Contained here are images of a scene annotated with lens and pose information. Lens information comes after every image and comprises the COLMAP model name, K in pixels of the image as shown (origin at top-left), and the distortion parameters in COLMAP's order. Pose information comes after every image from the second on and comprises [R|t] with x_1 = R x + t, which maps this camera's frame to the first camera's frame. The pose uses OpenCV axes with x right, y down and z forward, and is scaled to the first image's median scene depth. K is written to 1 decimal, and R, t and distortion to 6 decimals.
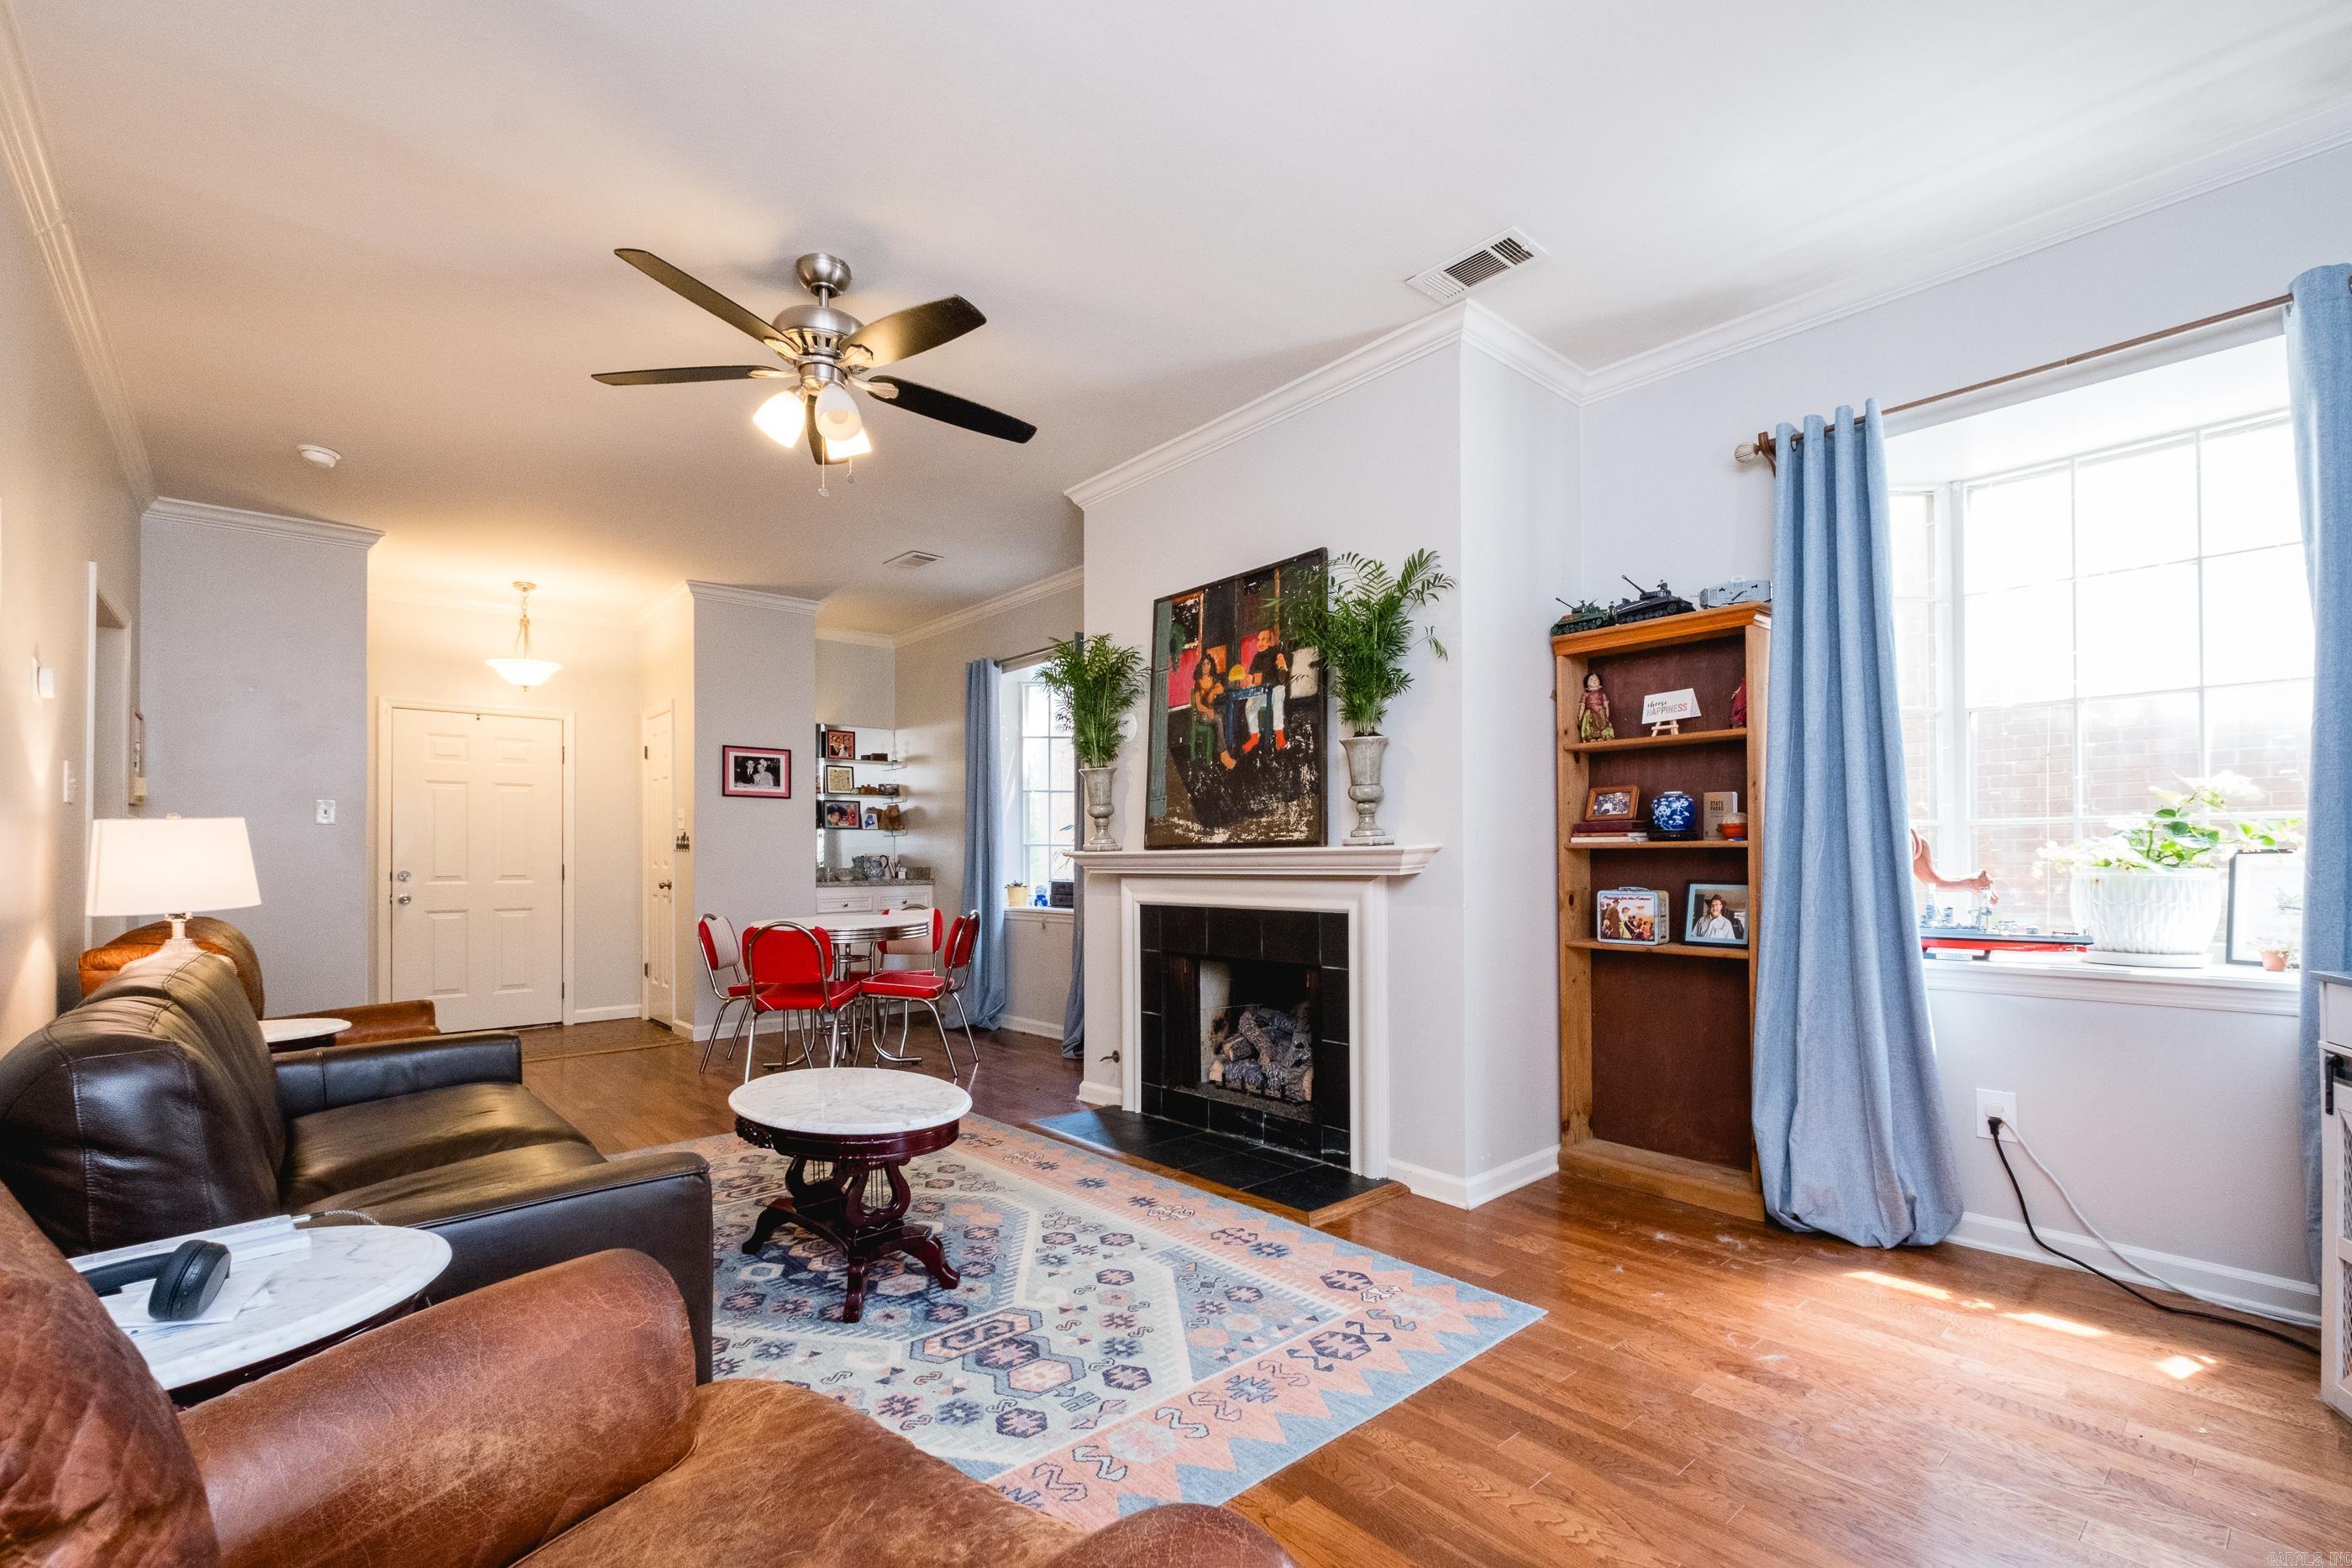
lens RADIAL K [[1041.5, 0, 1176.6], [0, 1041.5, 845.8], [0, 0, 1]] dist [0.011999, -0.000512]
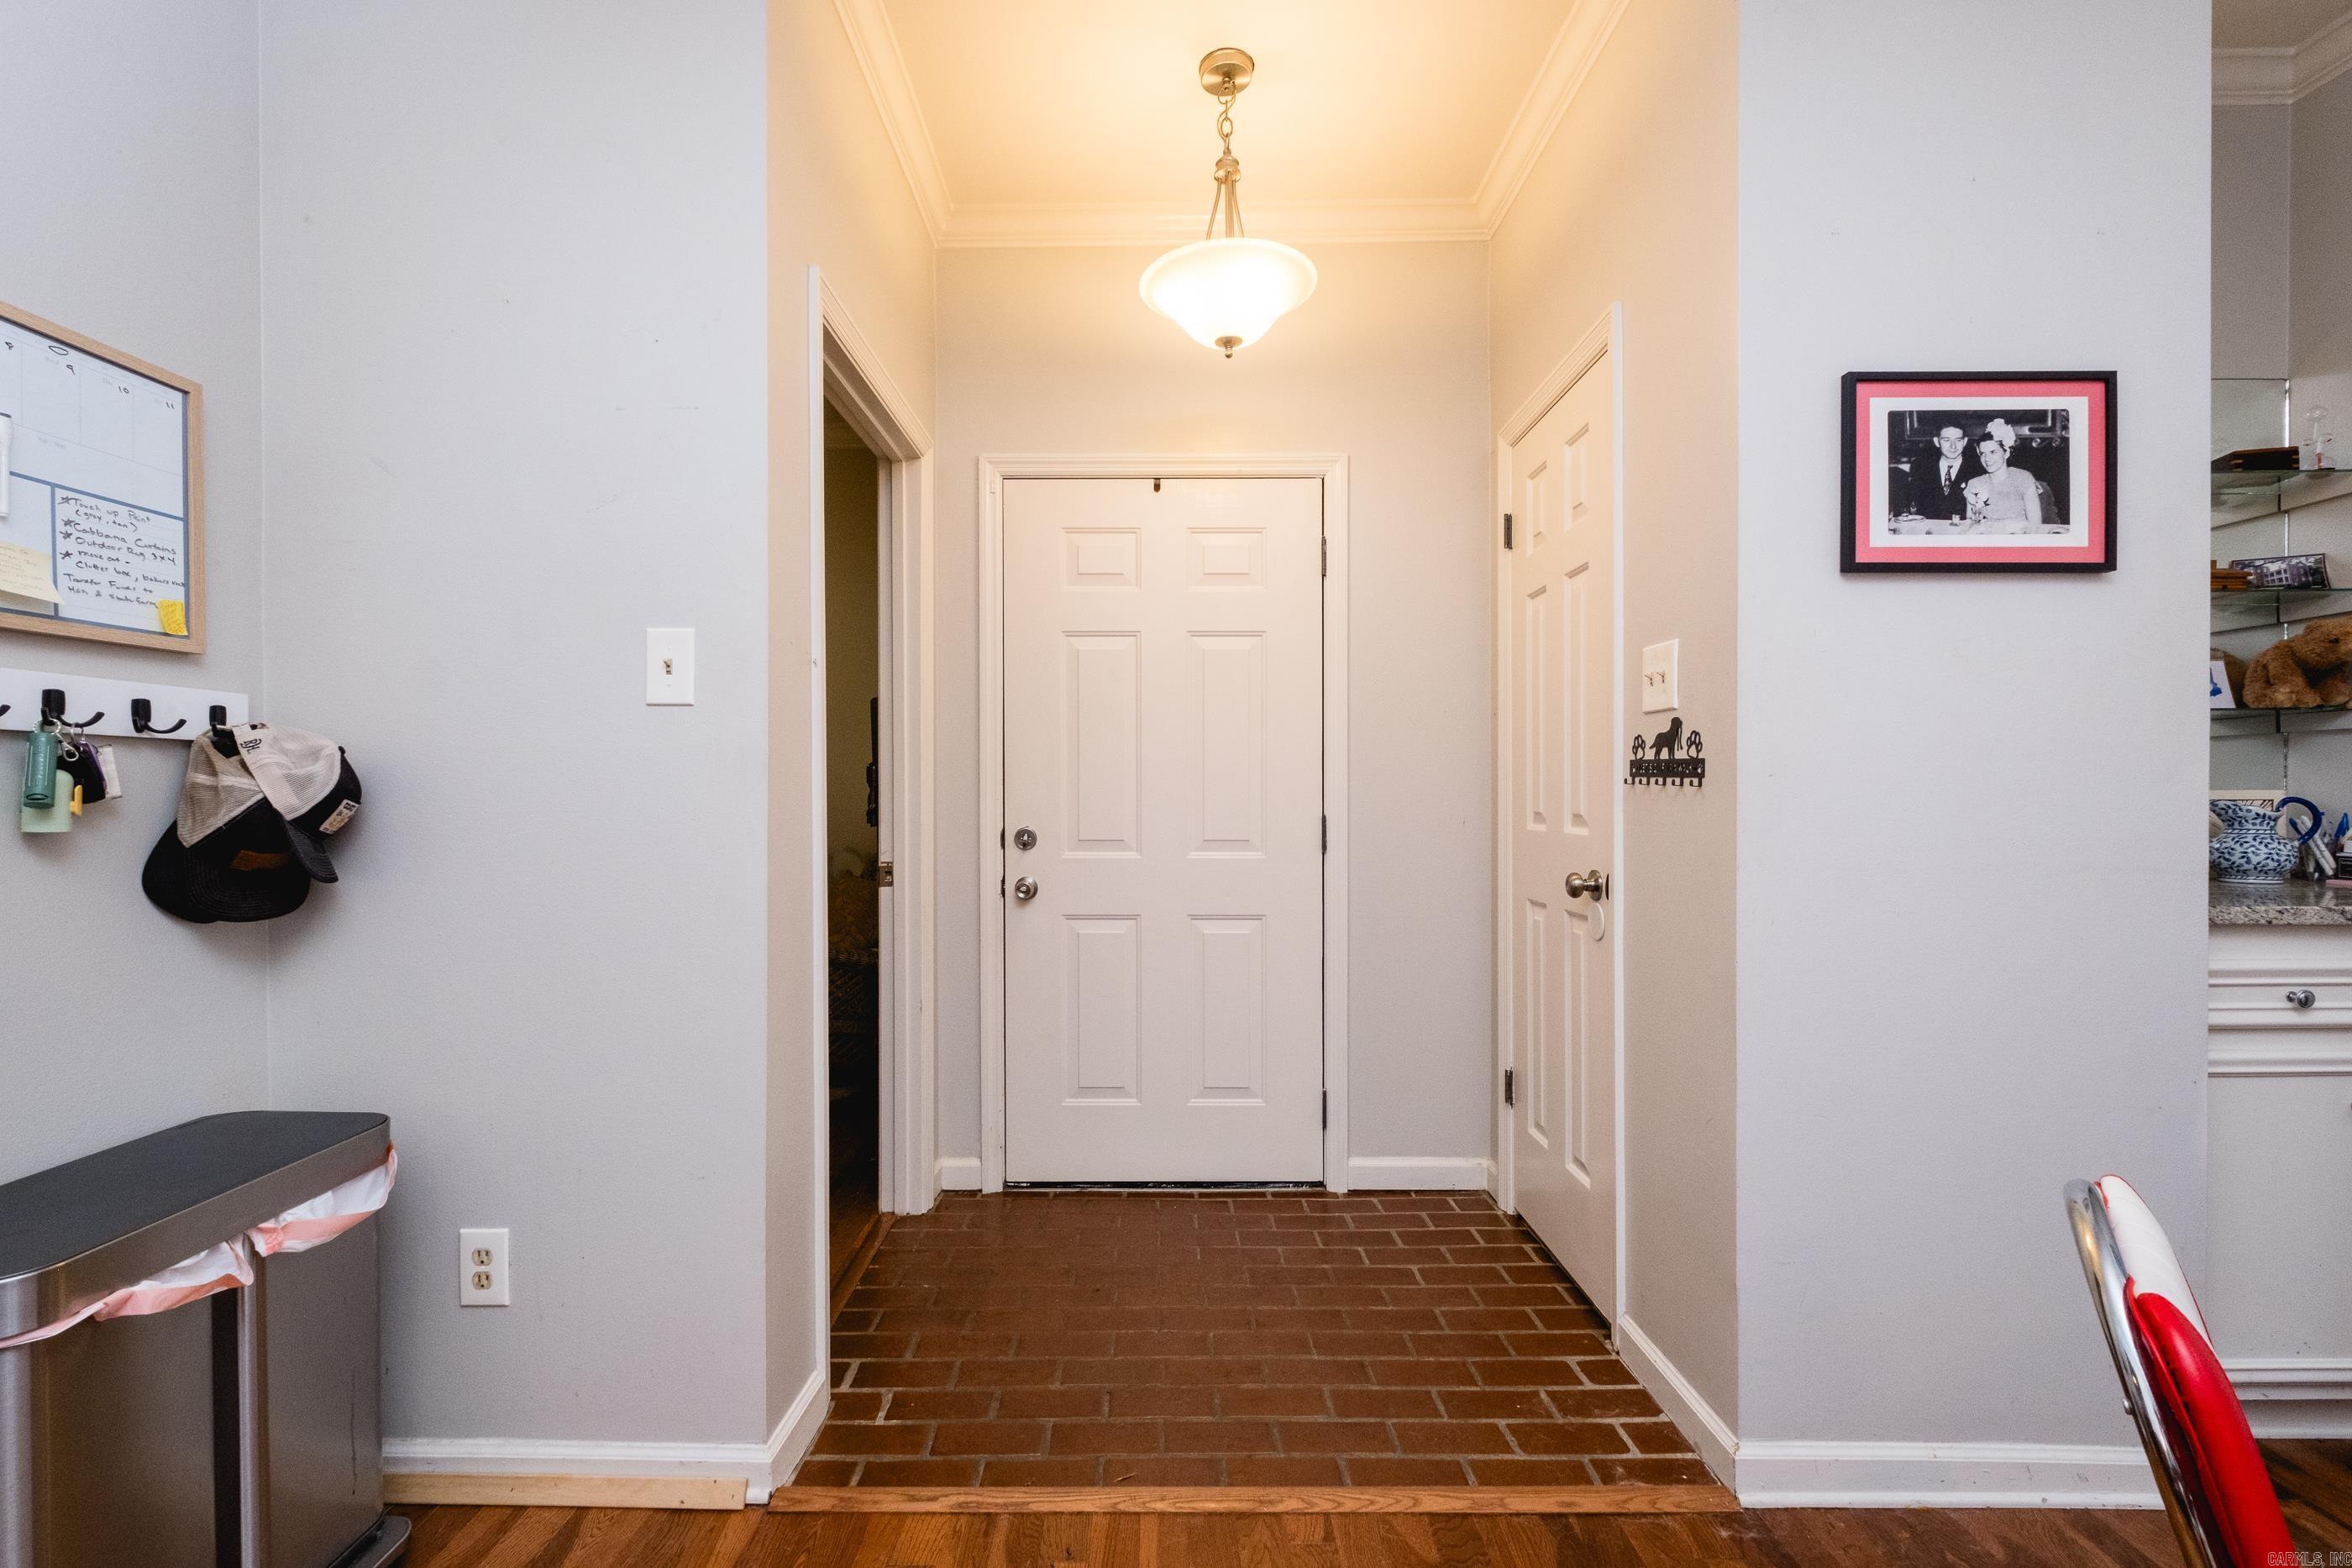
lens RADIAL K [[1003.7, 0, 1138.4], [0, 1003.7, 796.8], [0, 0, 1]] dist [0.002027, -0.000104]
pose [[0.741133, 0.006699, -0.671325, -0.675186], [0.005658, 0.999852, 0.016223, 0.005495], [0.671335, -0.015821, 0.740985, 1.186094]]
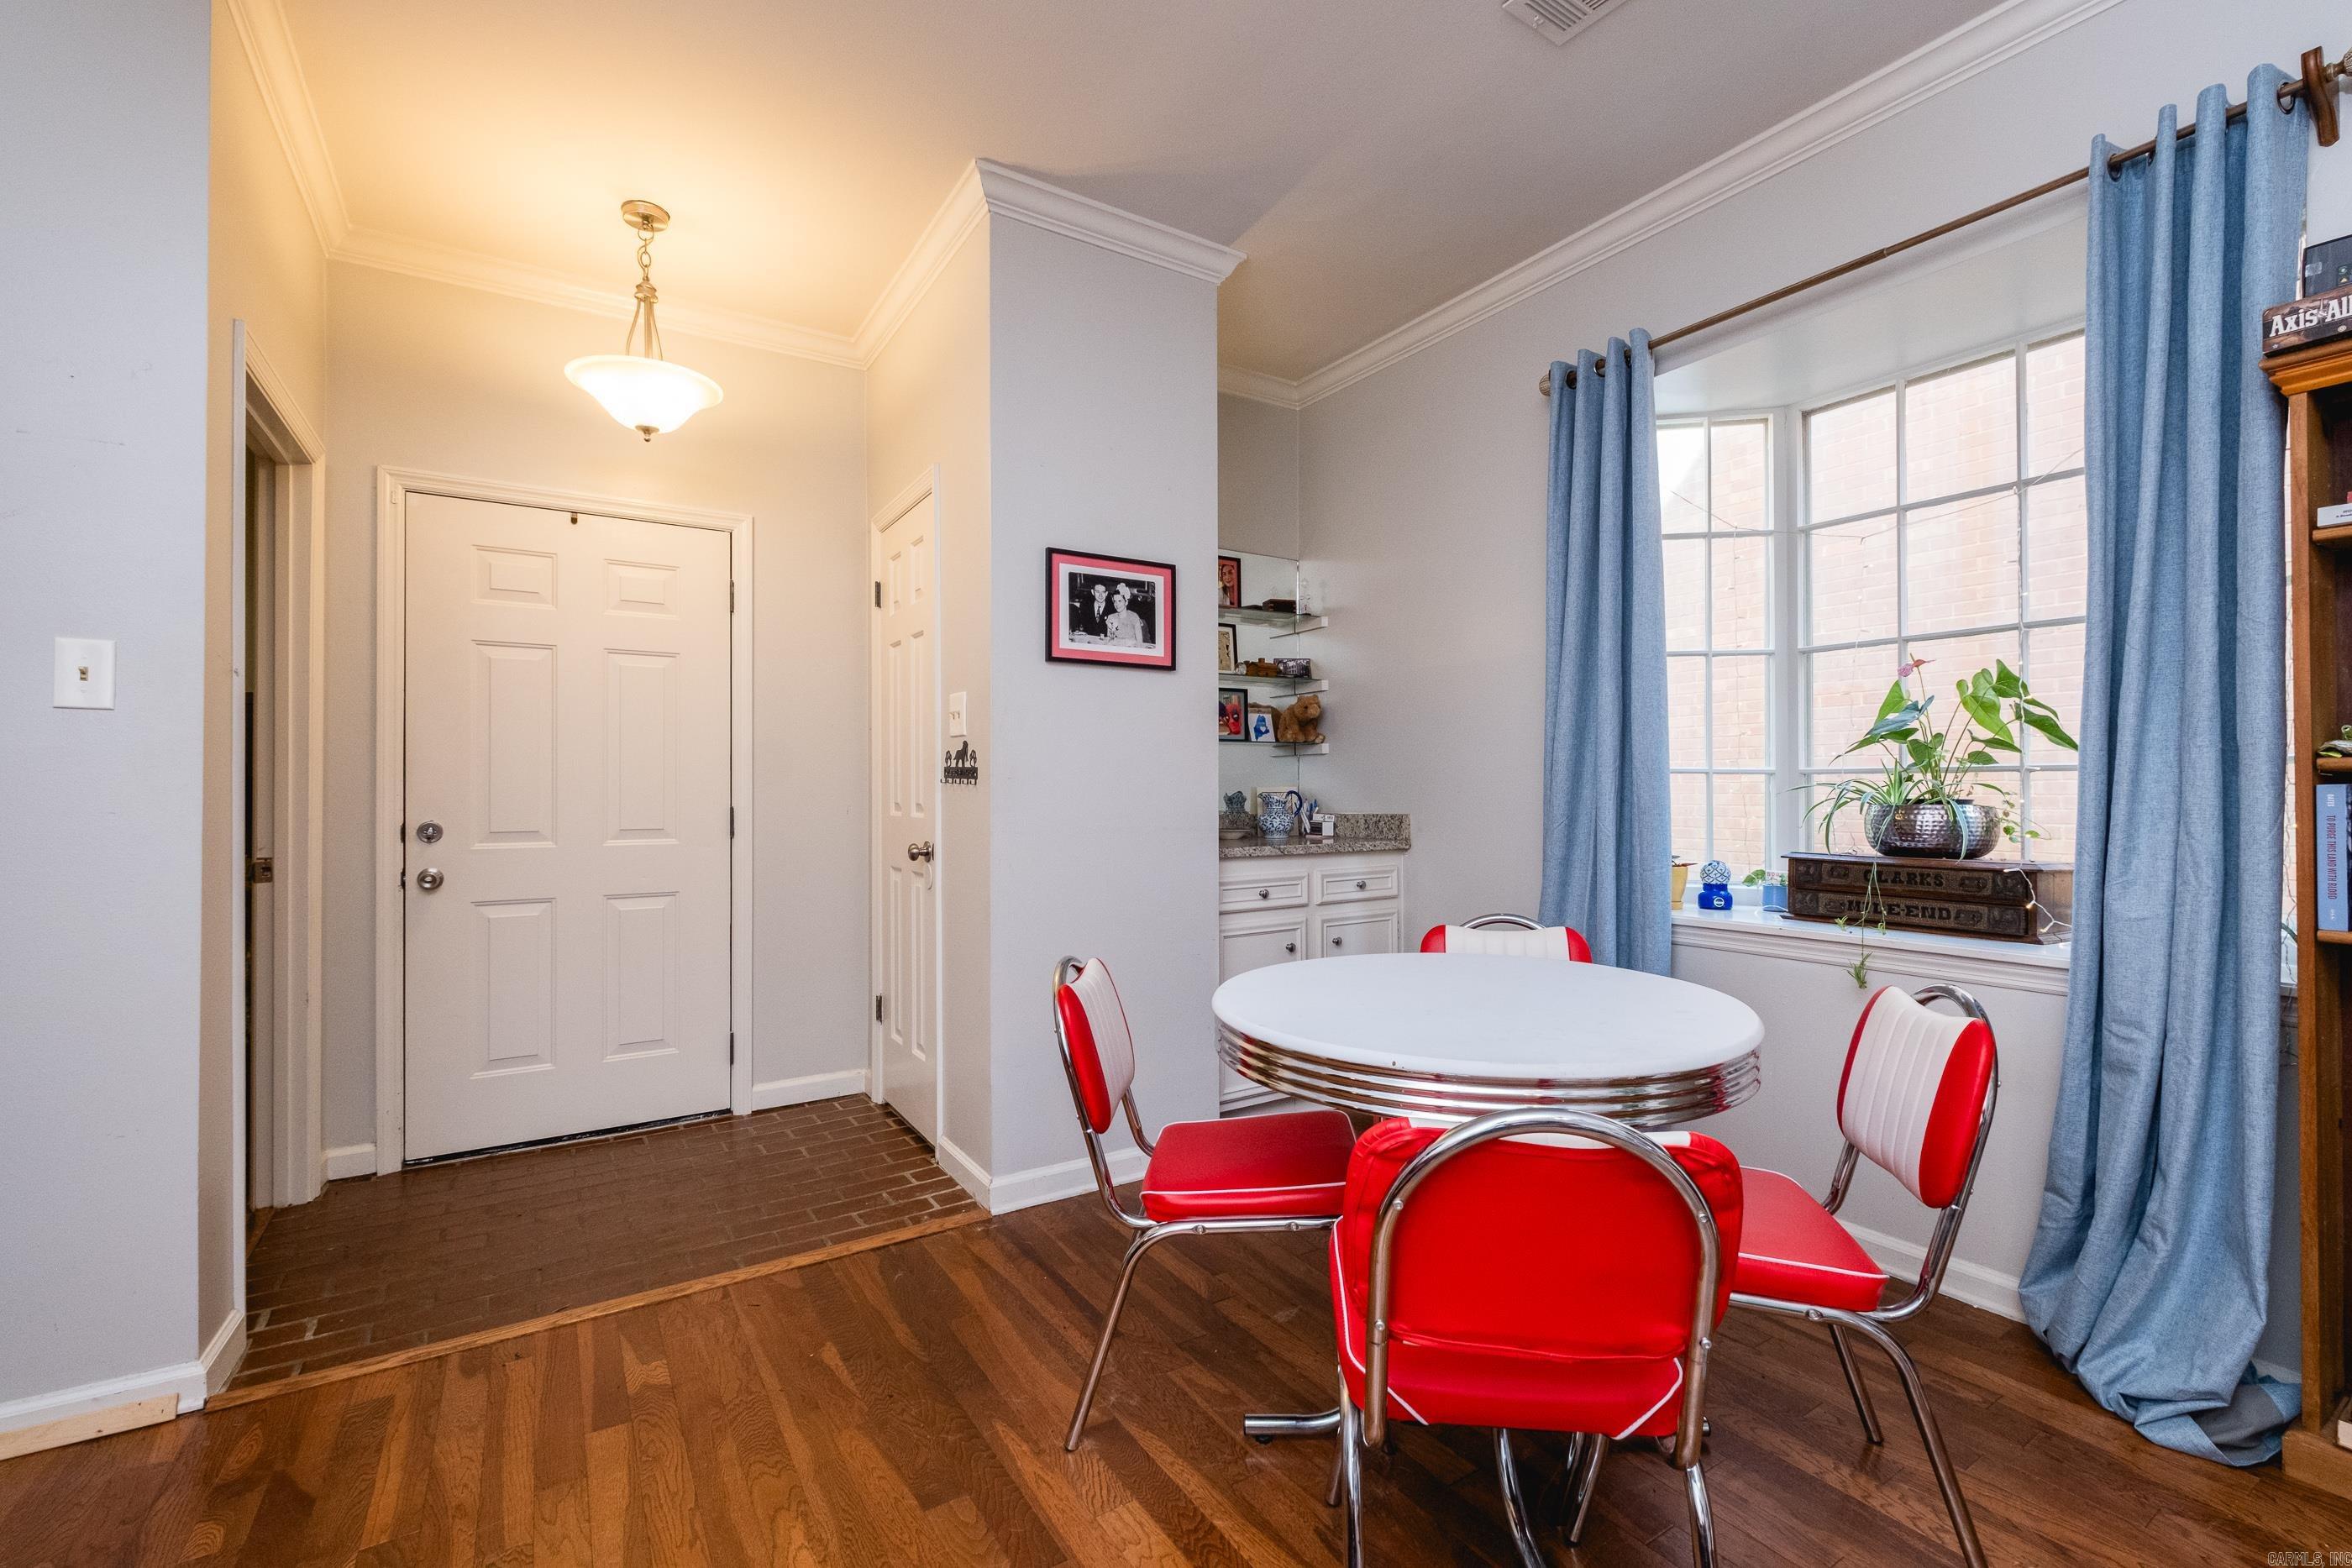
lens RADIAL K [[1024.8, 0, 1170.1], [0, 1024.8, 781.5], [0, 0, 1]] dist [0.009684, -0.007883]
pose [[0.986858, 0.001650, -0.161583, -0.528954], [-0.000702, 0.999982, 0.005923, 0.002907], [0.161590, -0.005732, 0.986841, 0.974060]]
